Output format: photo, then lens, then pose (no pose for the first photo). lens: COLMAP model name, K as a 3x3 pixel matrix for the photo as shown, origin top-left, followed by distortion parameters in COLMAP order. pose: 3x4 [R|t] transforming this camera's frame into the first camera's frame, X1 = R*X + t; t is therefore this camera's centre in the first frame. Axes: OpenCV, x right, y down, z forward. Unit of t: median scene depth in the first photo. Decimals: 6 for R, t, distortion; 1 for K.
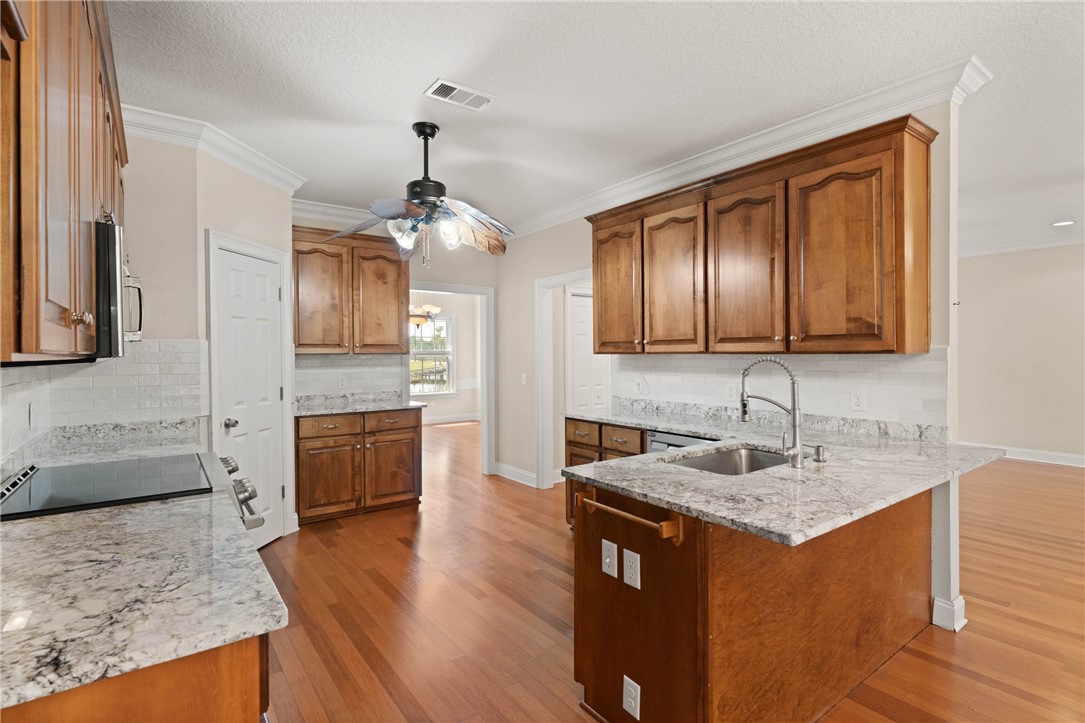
lens RADIAL K [[523.6, 0, 543.6], [0, 523.6, 368.7], [0, 0, 1]] dist [0.002857, -0.000644]
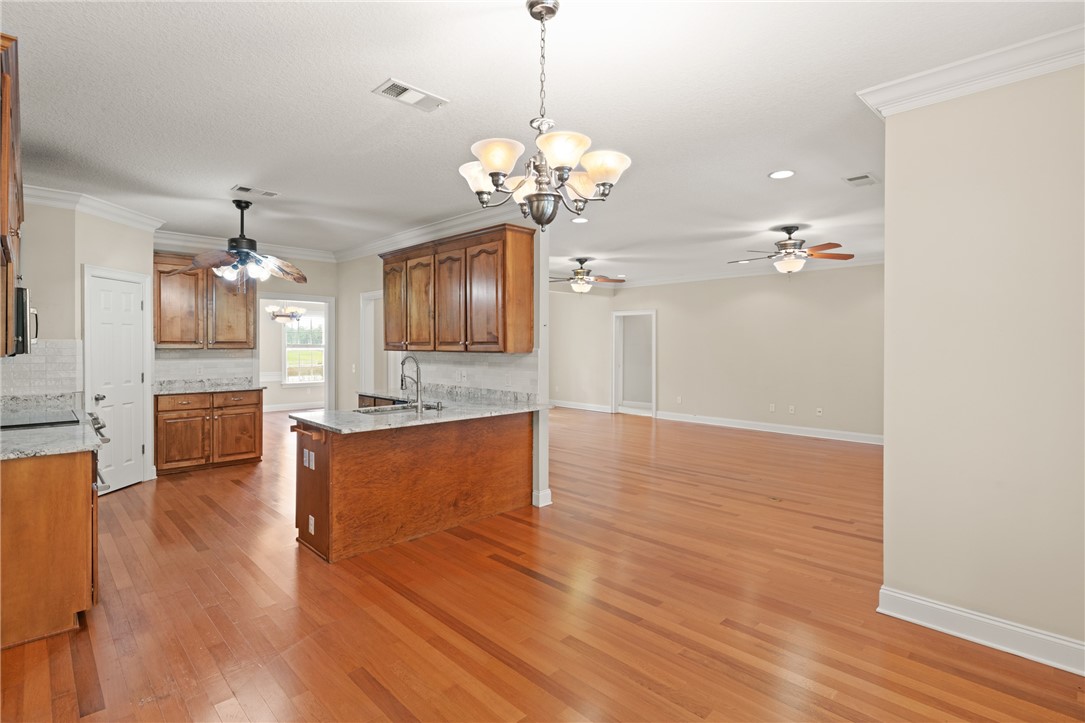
lens RADIAL K [[523.6, 0, 540.4], [0, 523.6, 356.9], [0, 0, 1]] dist [0.002857, -0.000644]
pose [[0.990790, 0.005240, 0.135303, 0.401489], [-0.004221, 0.999961, -0.007811, -0.000994], [-0.135339, 0.007168, 0.990773, -0.583960]]
